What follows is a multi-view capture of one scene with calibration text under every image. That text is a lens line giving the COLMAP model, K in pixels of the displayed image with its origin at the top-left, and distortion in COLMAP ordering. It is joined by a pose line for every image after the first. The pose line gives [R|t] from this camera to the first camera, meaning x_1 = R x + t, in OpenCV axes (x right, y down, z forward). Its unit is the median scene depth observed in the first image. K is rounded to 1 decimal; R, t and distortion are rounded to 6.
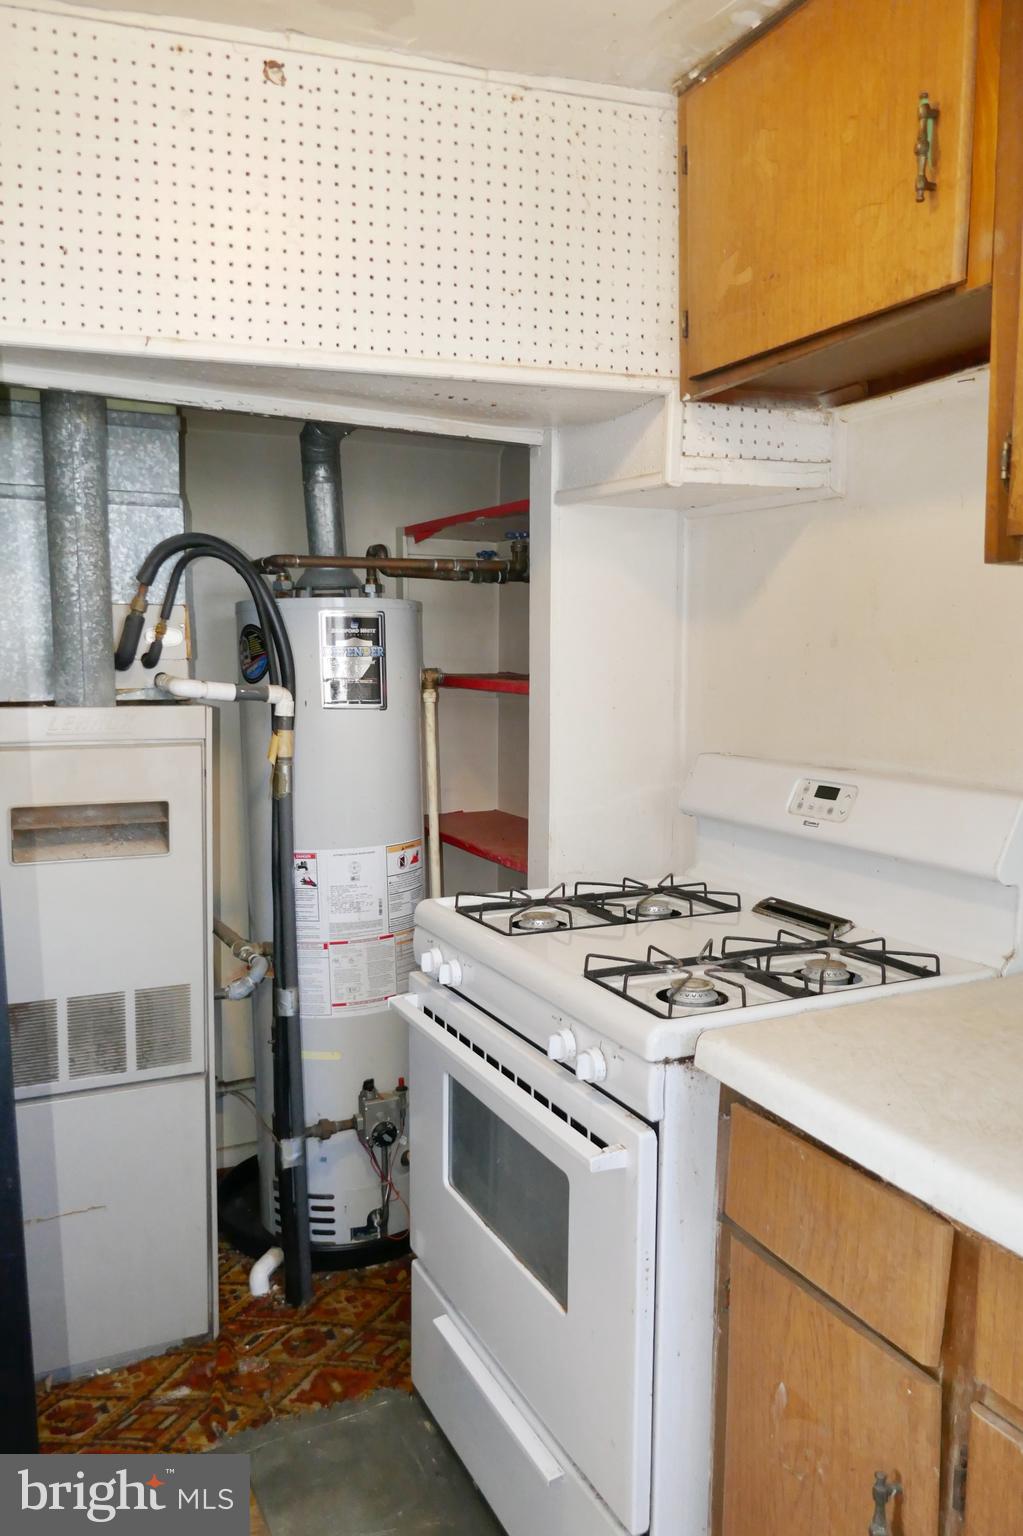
lens RADIAL K [[1108.1, 0, 511.5], [0, 1108.1, 768.0], [0, 0, 1]] dist [-0.019064, 0.004787]
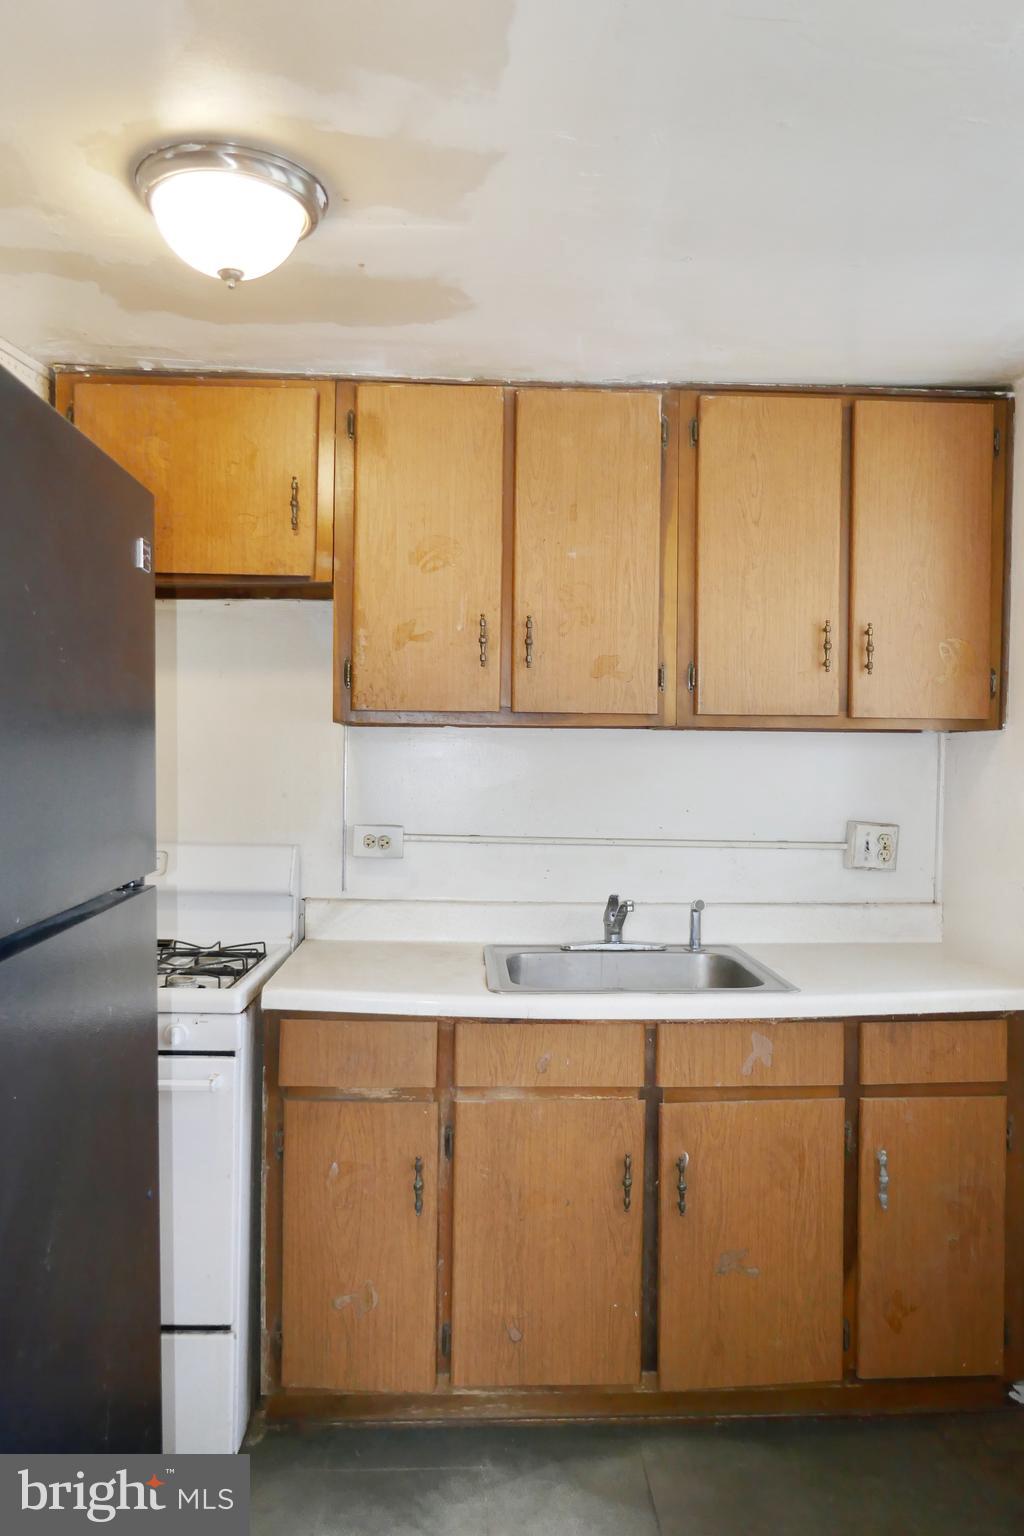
lens RADIAL K [[1108.1, 0, 512.0], [0, 1108.1, 768.0], [0, 0, 1]] dist [-0.019064, 0.004787]
pose [[0.417113, 0.000109, 0.908855, -1.186993], [0.087181, 0.995384, -0.040131, 0.004133], [-0.904664, 0.095974, 0.415178, -0.091695]]
